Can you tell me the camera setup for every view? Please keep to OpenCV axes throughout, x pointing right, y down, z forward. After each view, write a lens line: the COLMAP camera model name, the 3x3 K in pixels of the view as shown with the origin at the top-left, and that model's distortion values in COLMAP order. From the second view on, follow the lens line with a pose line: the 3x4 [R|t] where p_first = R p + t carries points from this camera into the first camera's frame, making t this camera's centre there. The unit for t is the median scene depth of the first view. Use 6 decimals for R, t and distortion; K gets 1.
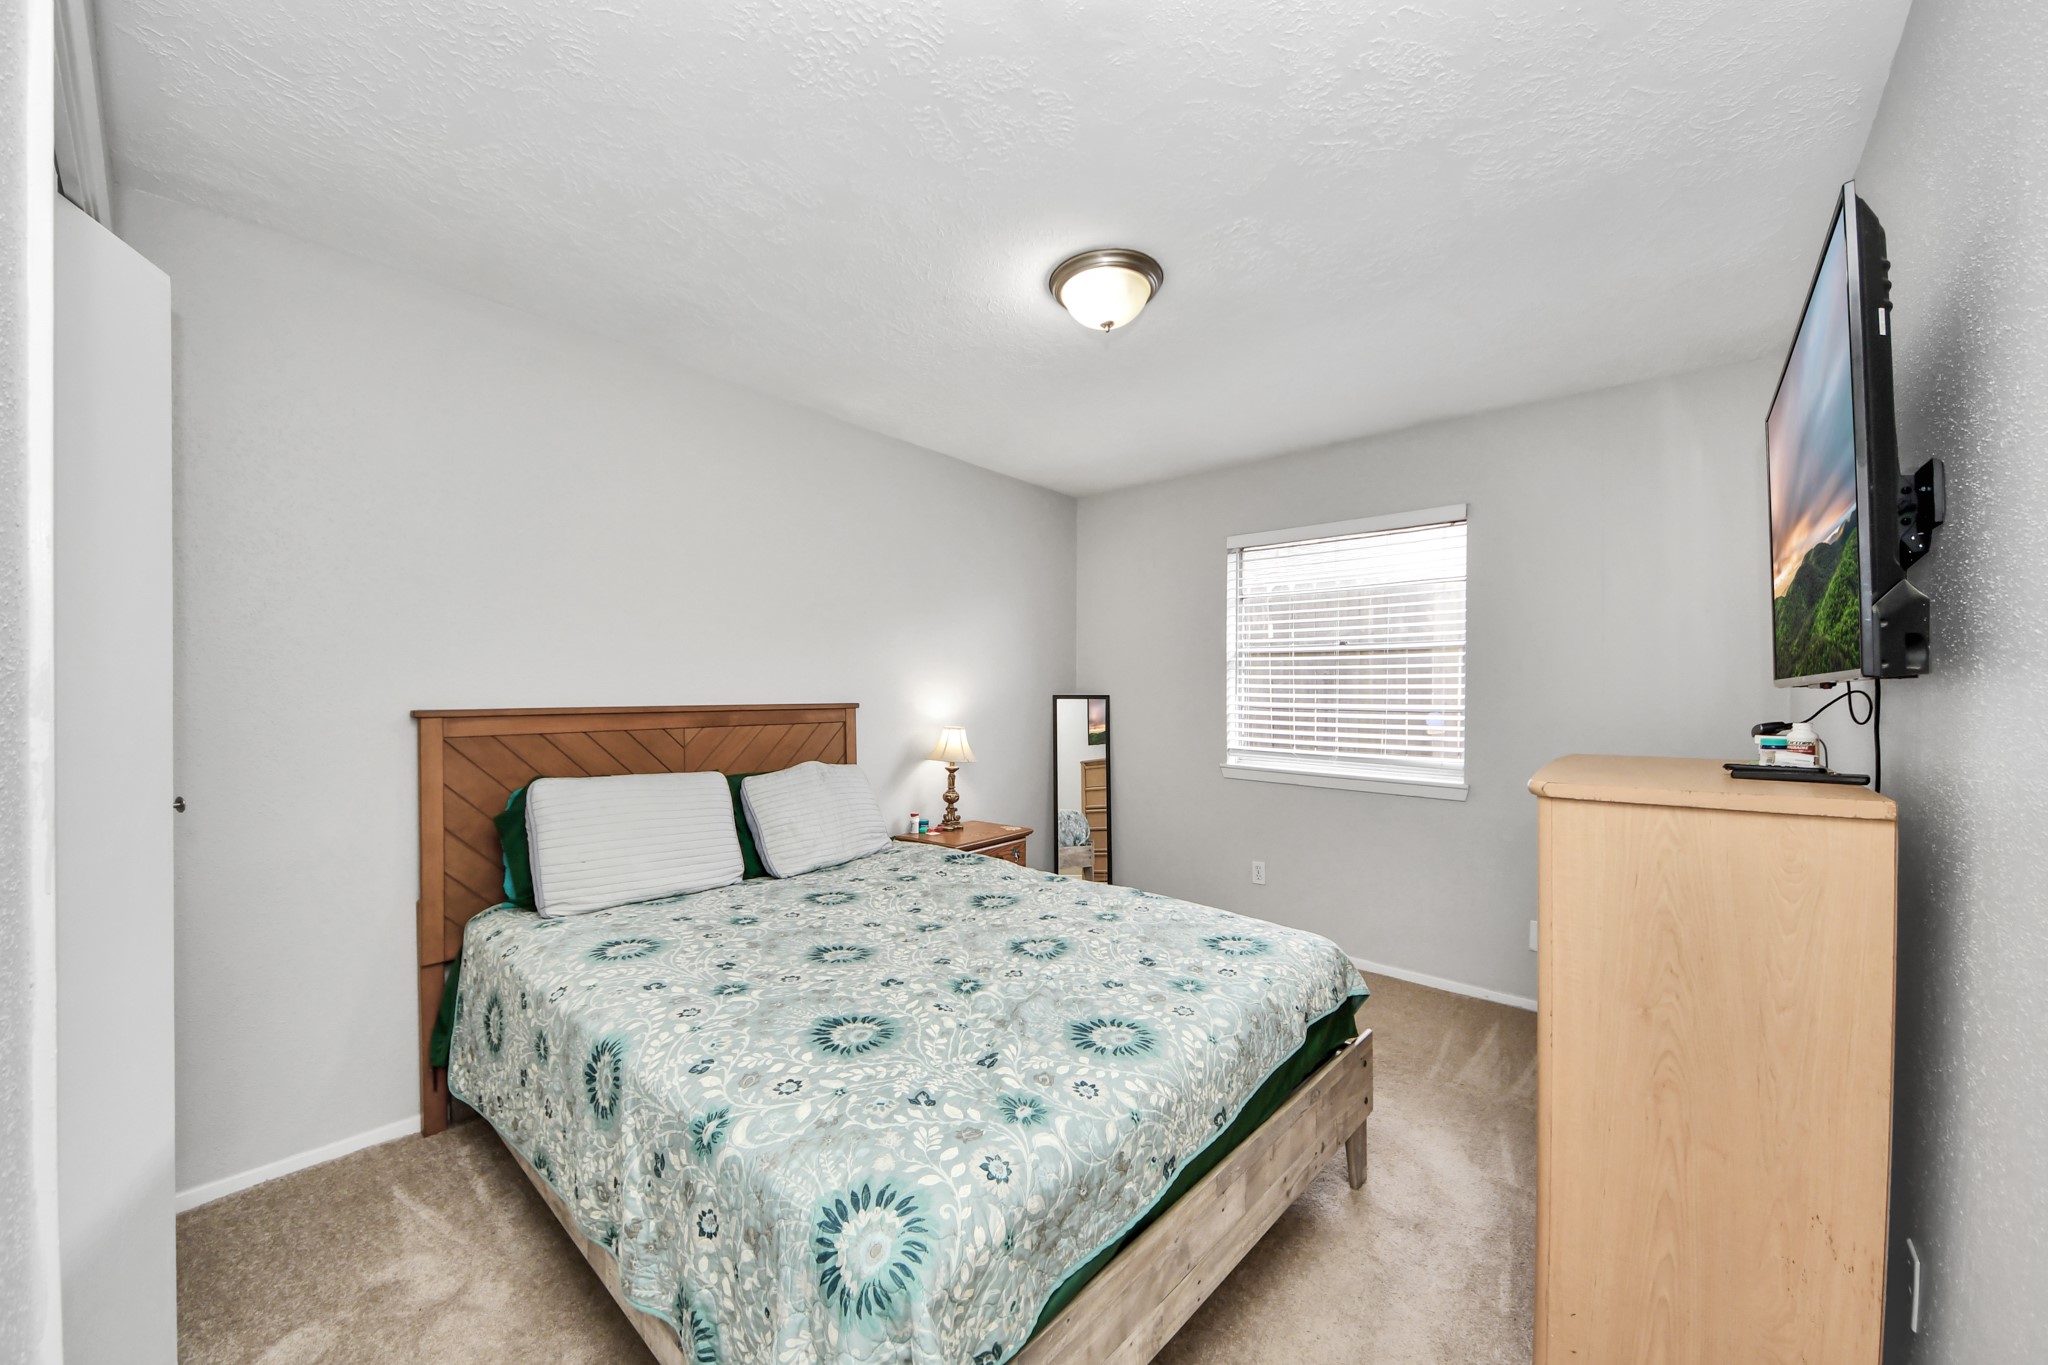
lens RADIAL K [[763.5, 0, 1030.3], [0, 763.5, 679.7], [0, 0, 1]] dist [0.025549, -0.005160]
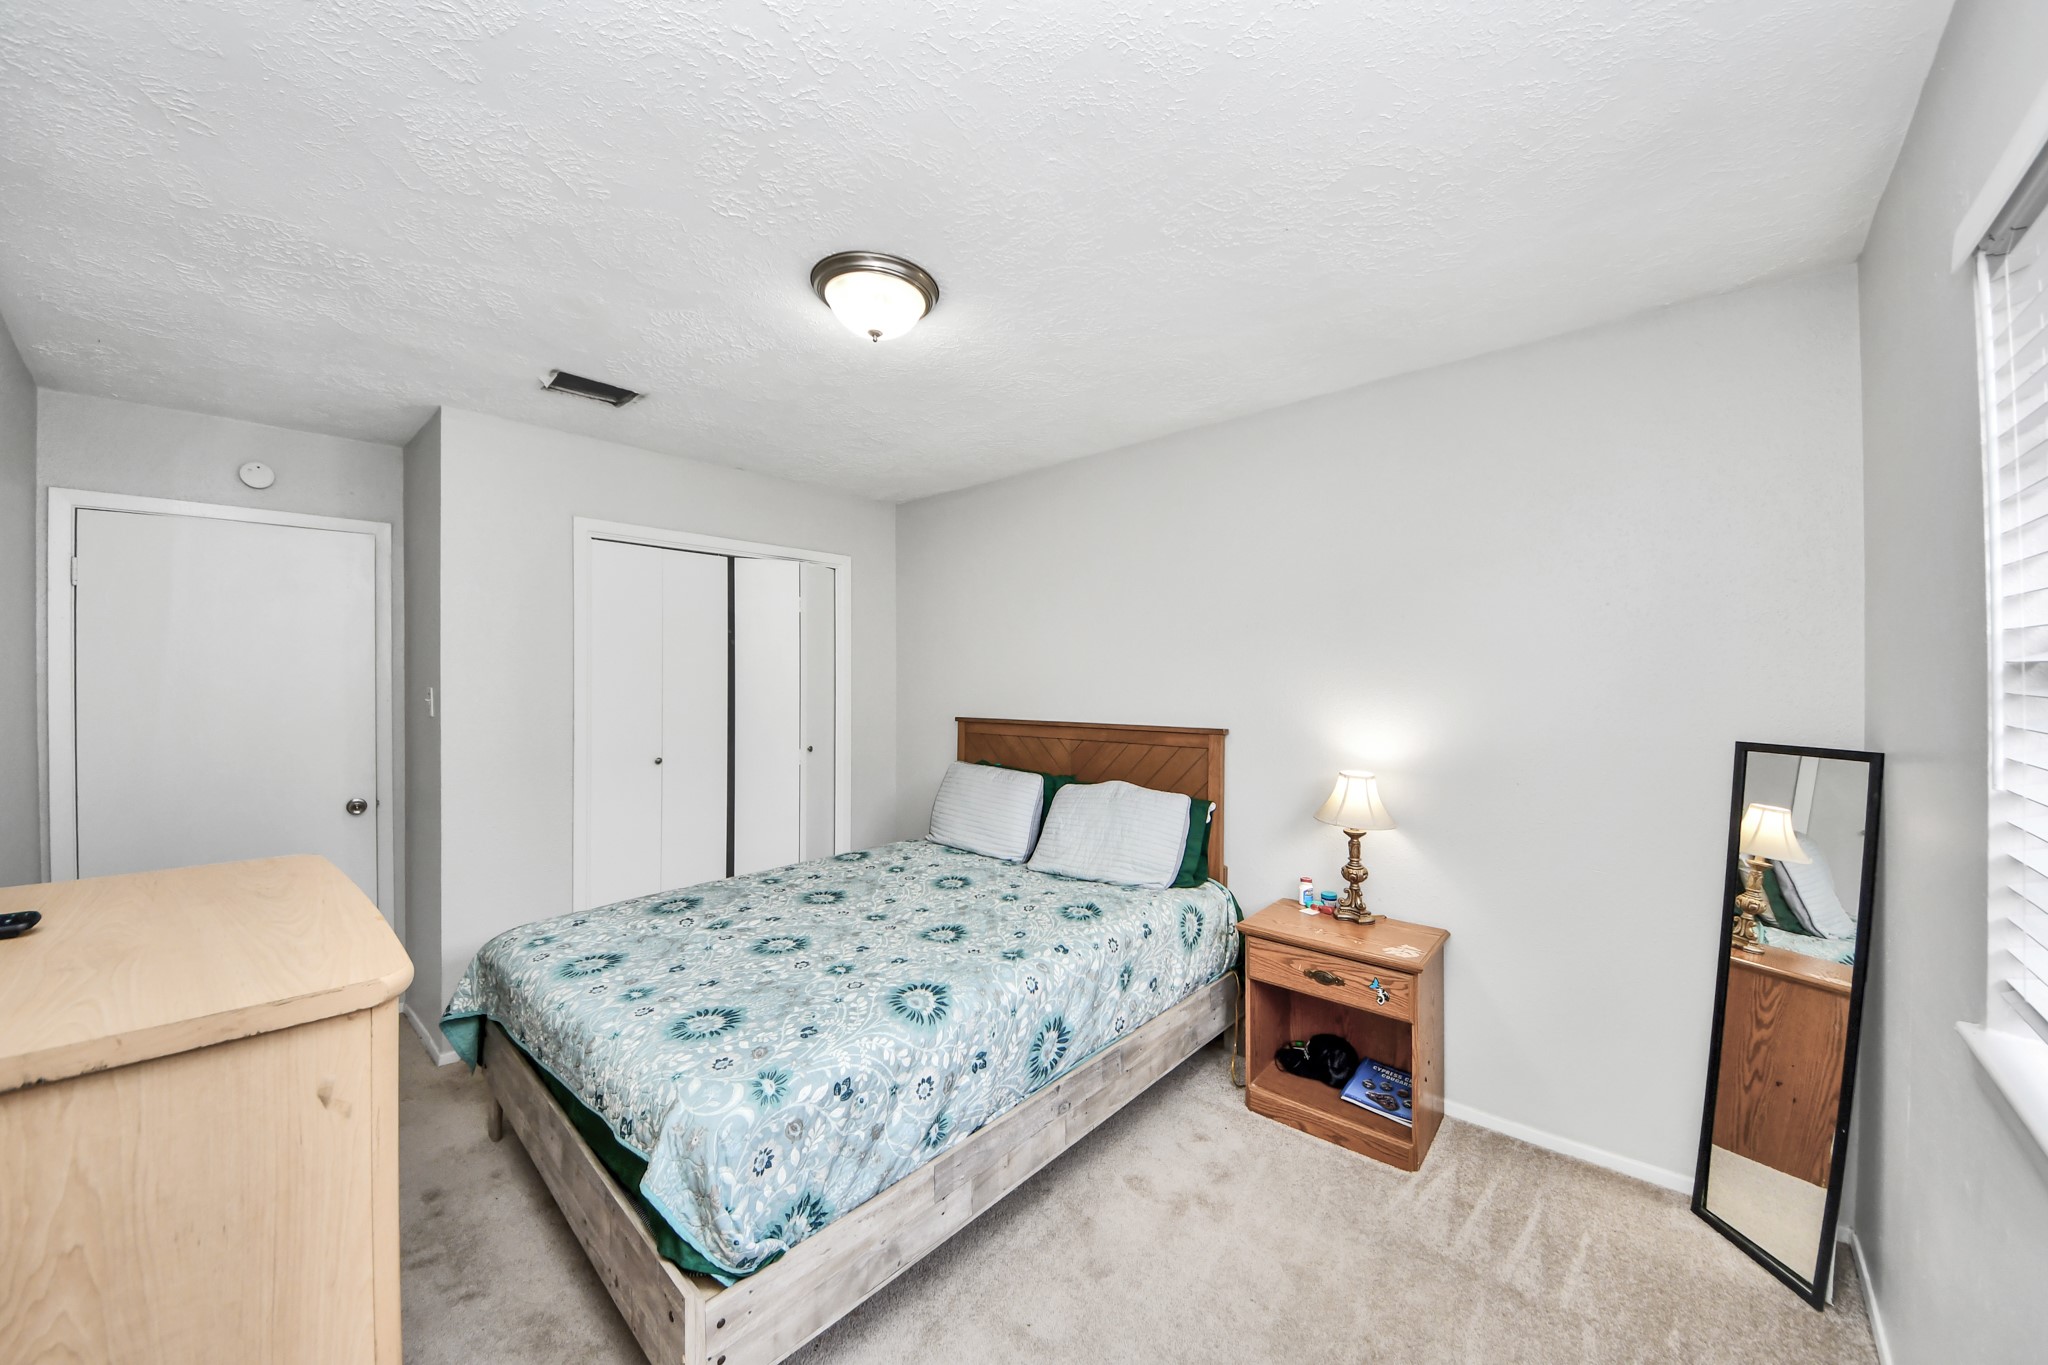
lens RADIAL K [[763.5, 0, 1031.7], [0, 763.5, 685.6], [0, 0, 1]] dist [0.025549, -0.005160]
pose [[-0.002026, 0.005918, -0.999980, 0.956940], [0.002908, 0.999978, 0.005912, -0.037412], [0.999994, -0.002896, -0.002043, 1.129643]]
